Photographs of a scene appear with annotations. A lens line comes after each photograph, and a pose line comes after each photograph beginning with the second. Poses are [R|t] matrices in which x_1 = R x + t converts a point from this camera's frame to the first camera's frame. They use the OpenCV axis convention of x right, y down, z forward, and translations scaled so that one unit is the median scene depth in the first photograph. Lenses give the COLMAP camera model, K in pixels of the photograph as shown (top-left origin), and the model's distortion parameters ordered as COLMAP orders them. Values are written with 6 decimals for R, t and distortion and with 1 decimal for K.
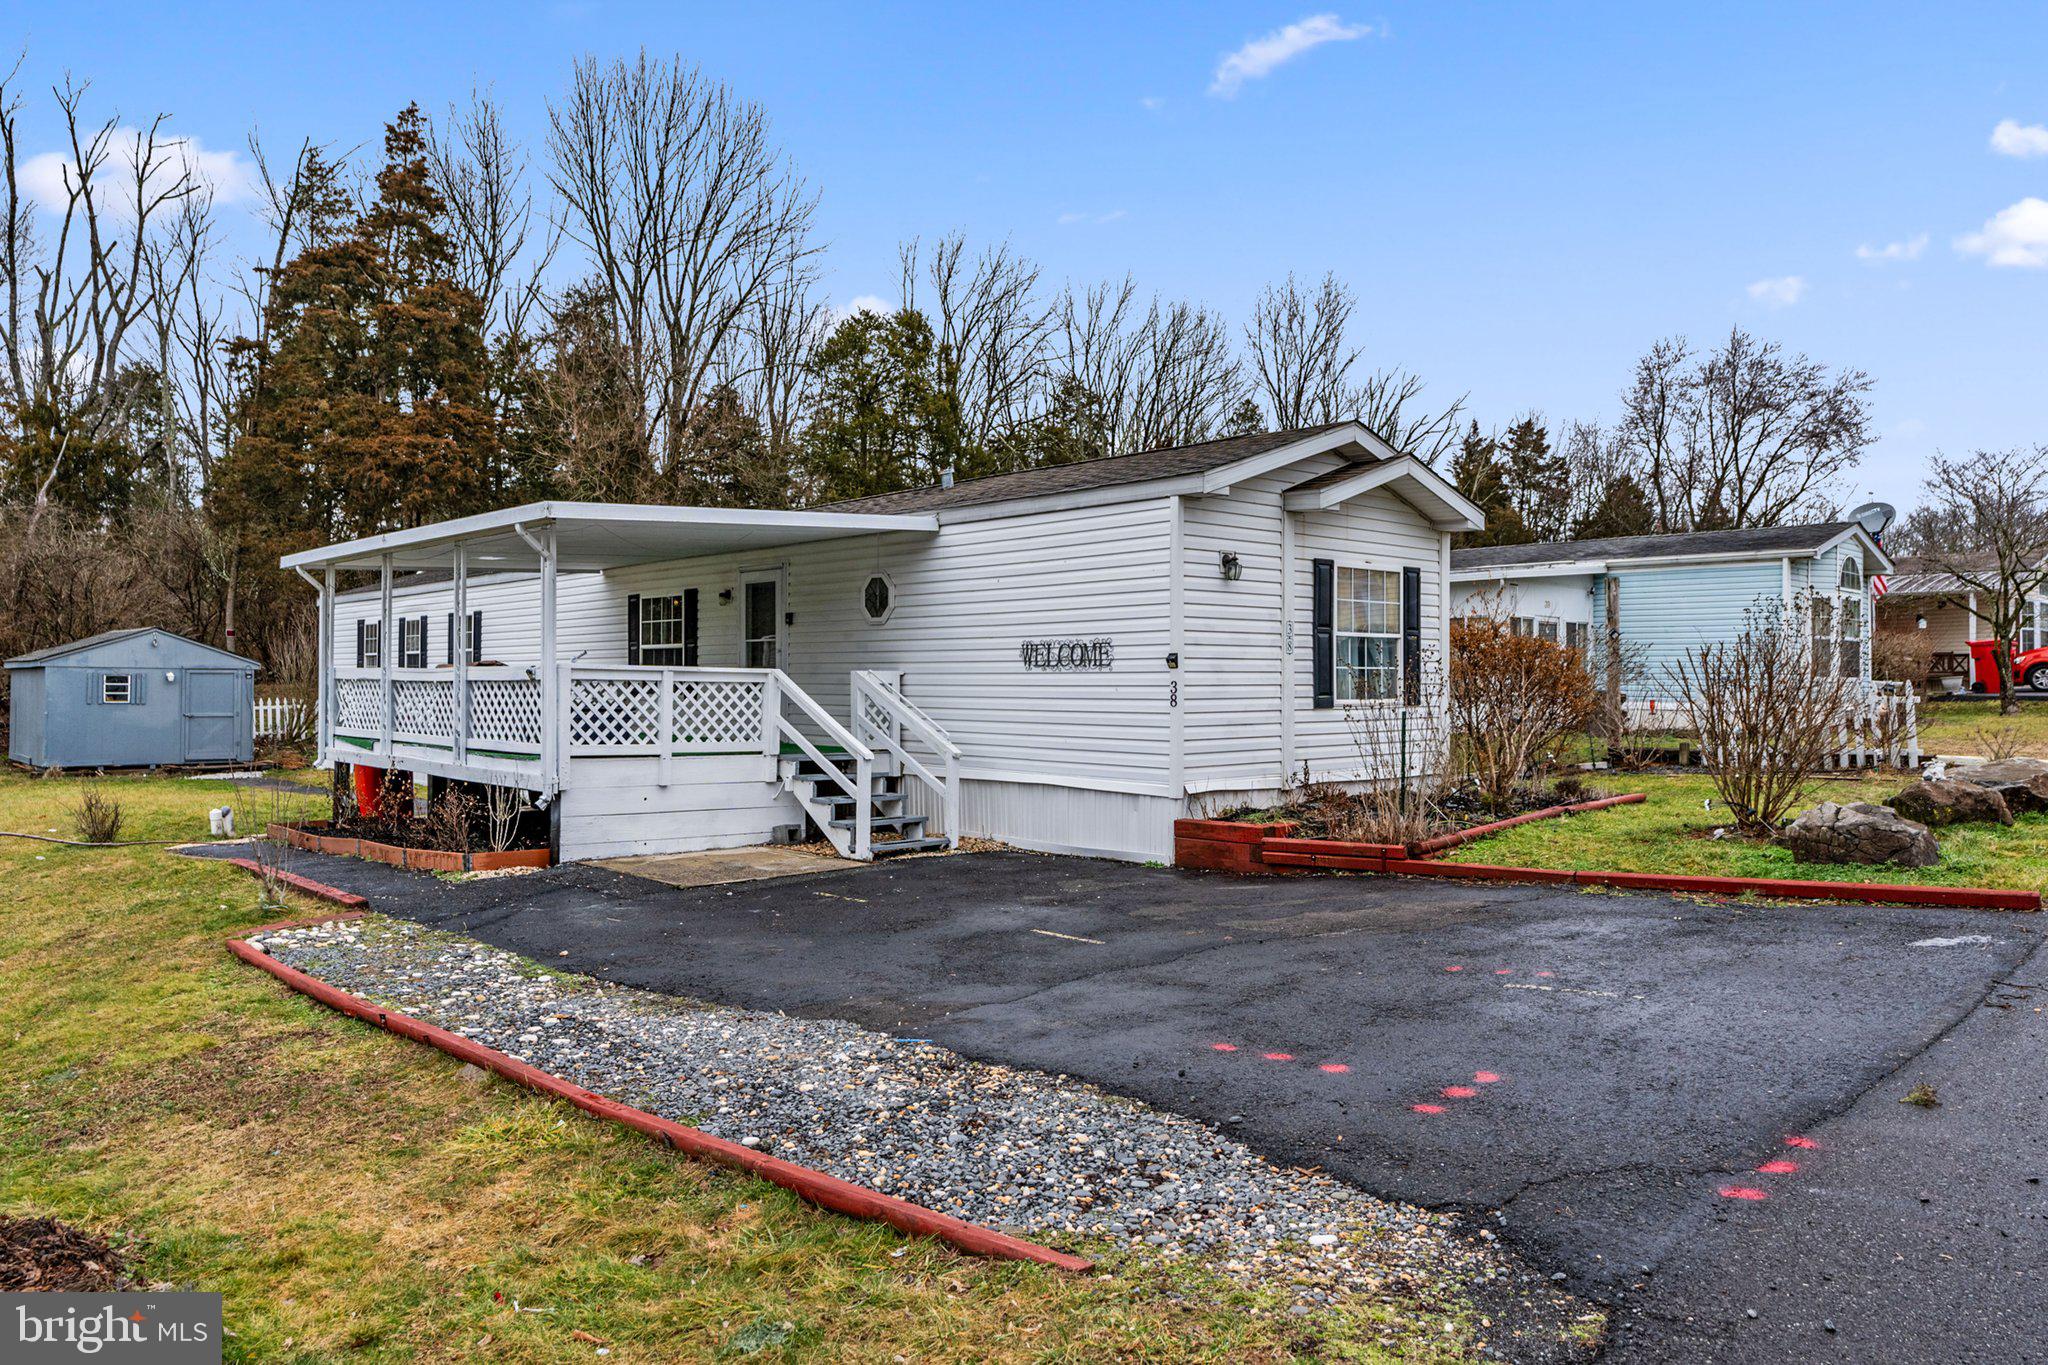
lens RADIAL K [[1373.0, 0, 1023.9], [0, 1373.0, 674.2], [0, 0, 1]] dist [-0.005581, 0.005940]
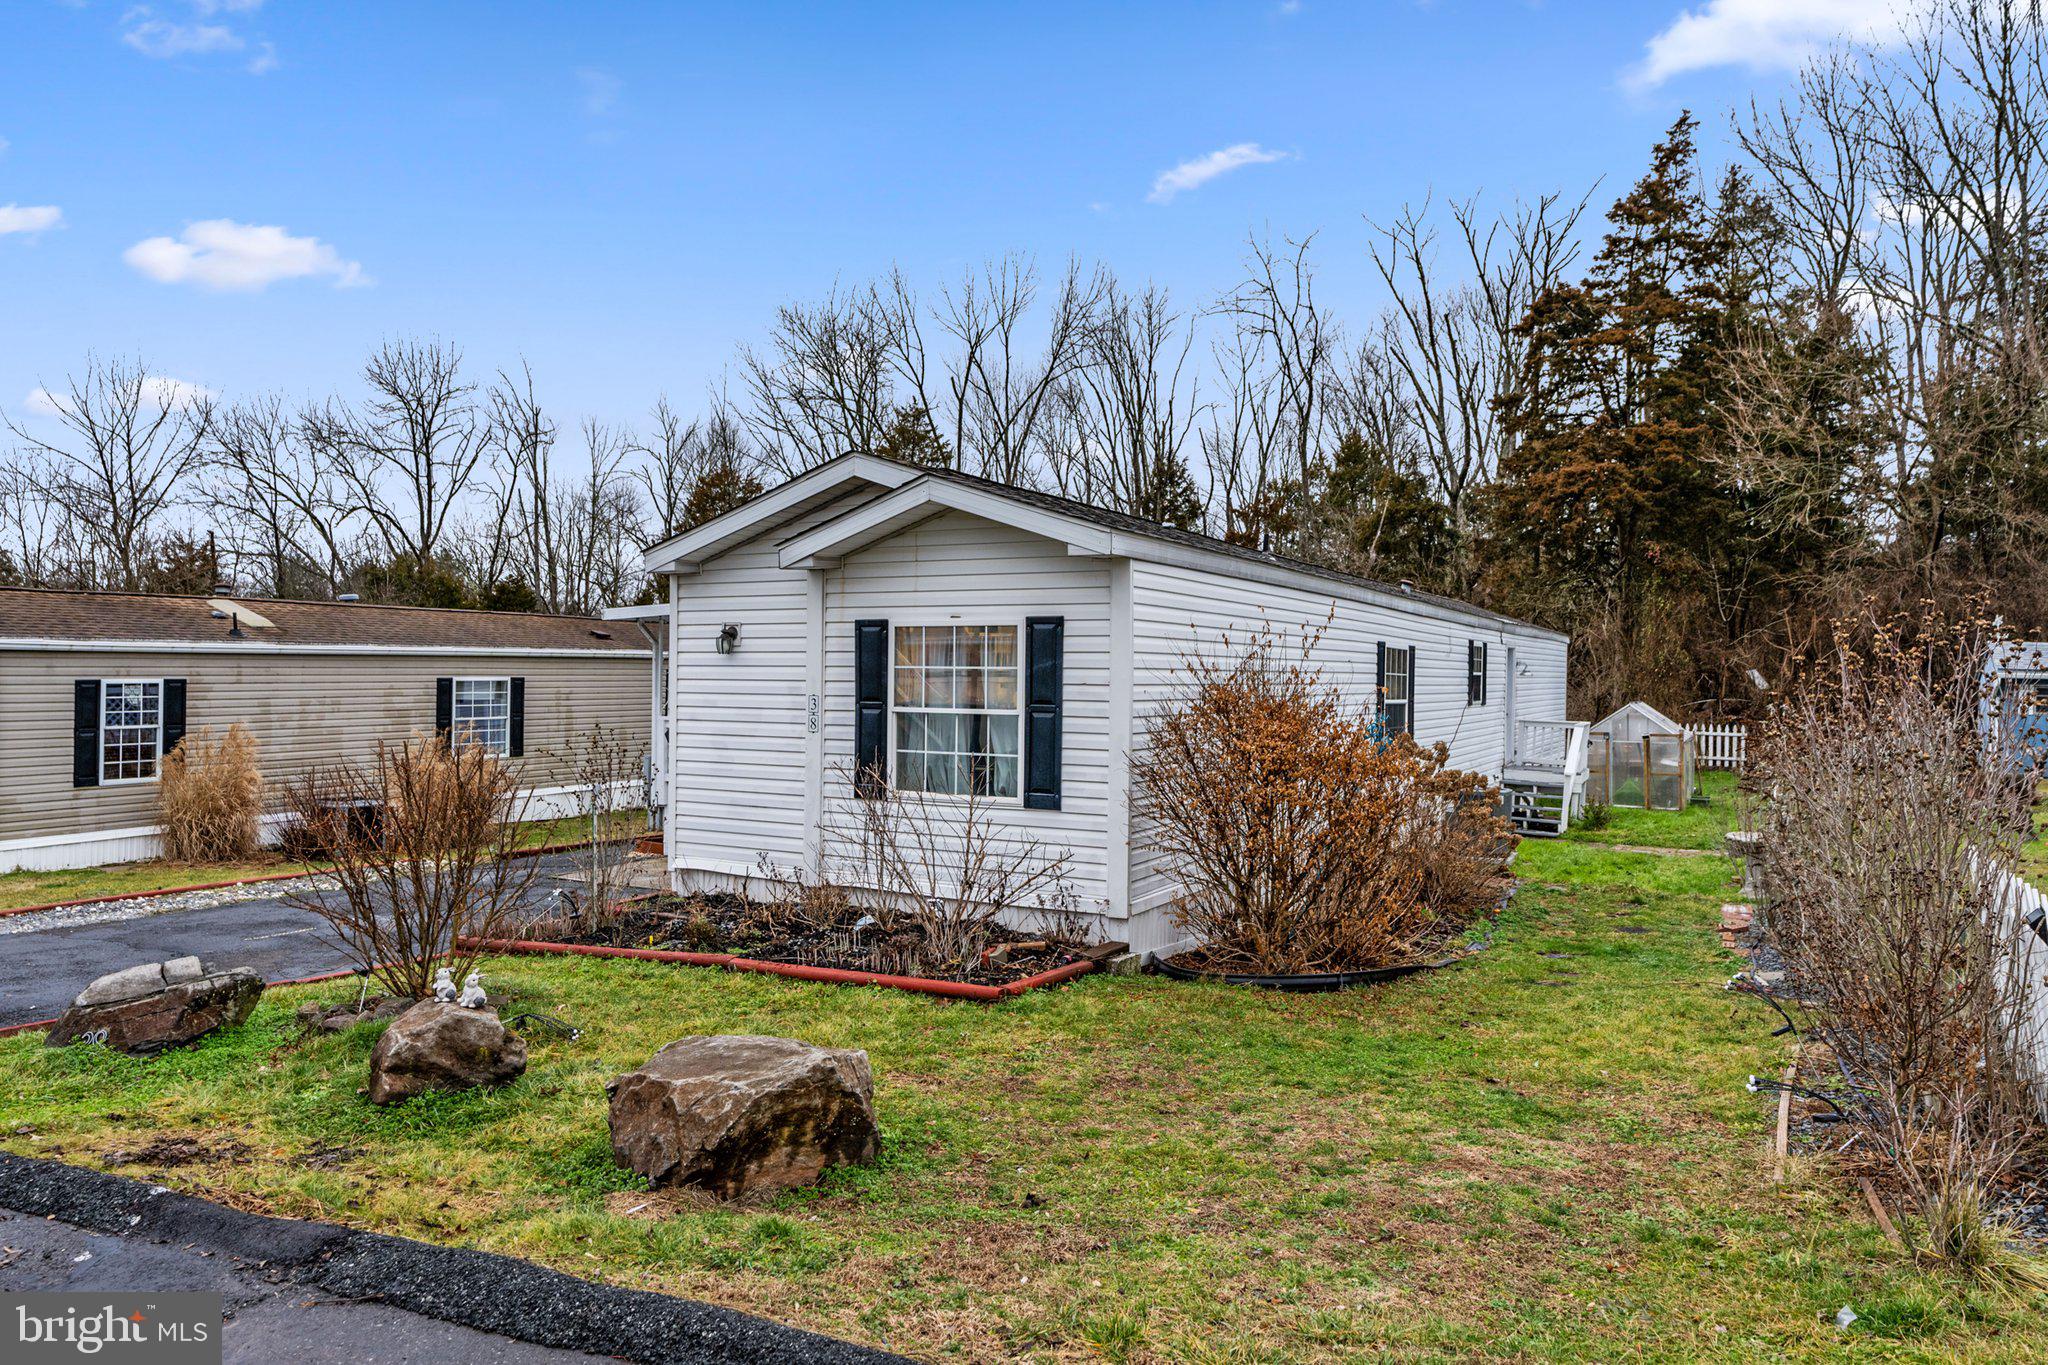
lens RADIAL K [[1374.3, 0, 1017.9], [0, 1374.3, 679.3], [0, 0, 1]] dist [-0.011190, -0.001637]
pose [[0.314365, 0.005856, -0.949284, 0.544117], [-0.009196, 0.999953, 0.003123, -0.026819], [0.949258, 0.007748, 0.314404, 0.432262]]
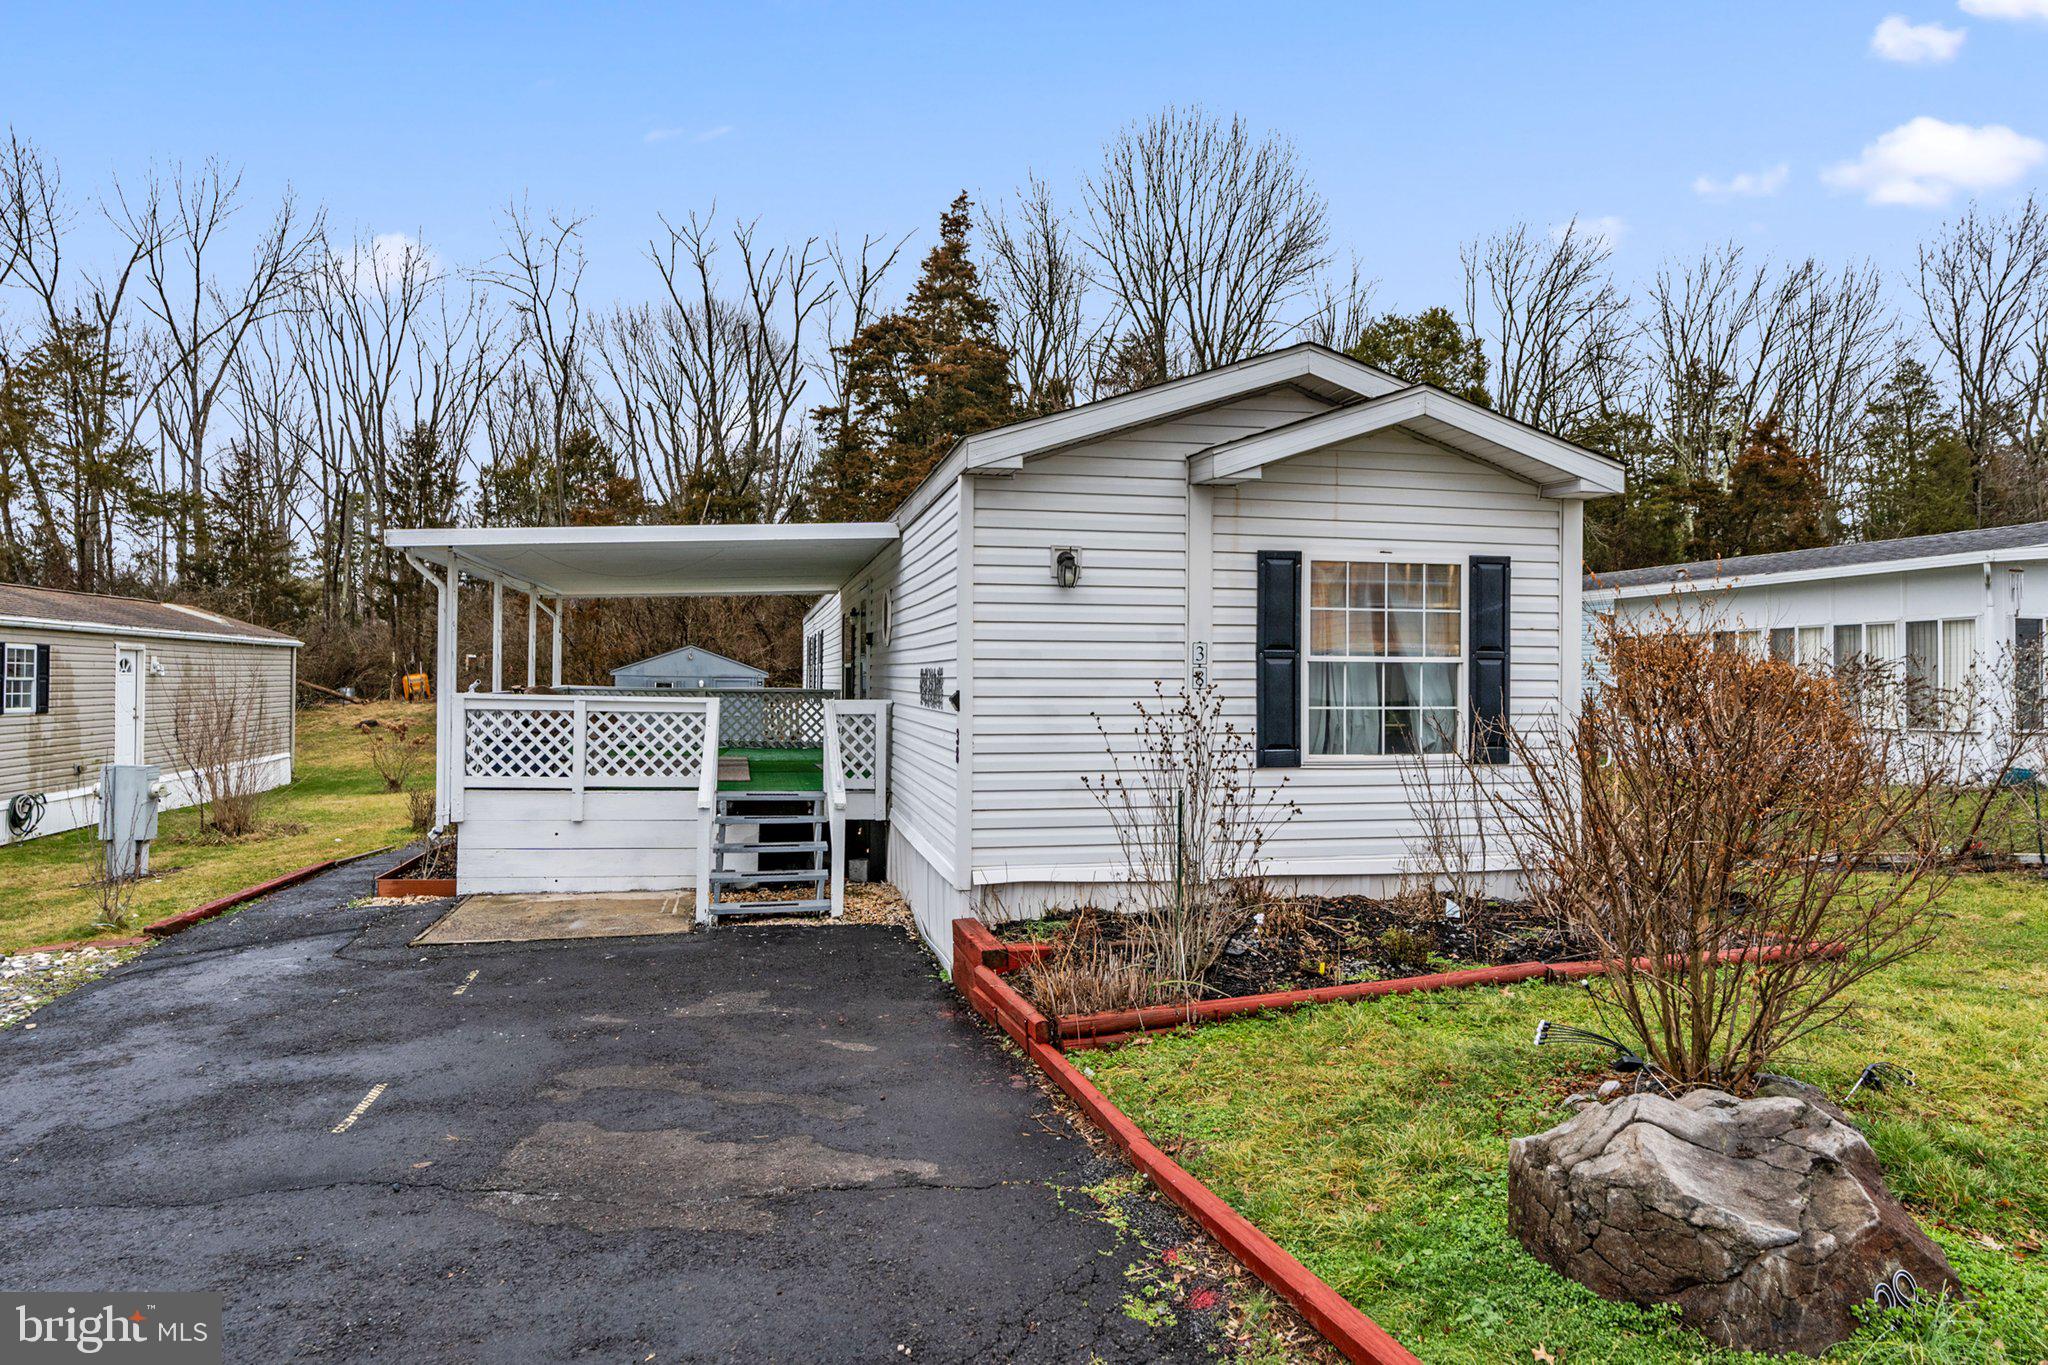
lens RADIAL K [[1223.1, 0, 1034.3], [0, 1223.1, 674.2], [0, 0, 1]] dist [-0.002382, -0.000609]
pose [[0.866084, 0.004612, -0.499877, 0.219889], [-0.004004, 0.999989, 0.002290, -0.012076], [0.499883, 0.000018, 0.866093, 0.214187]]
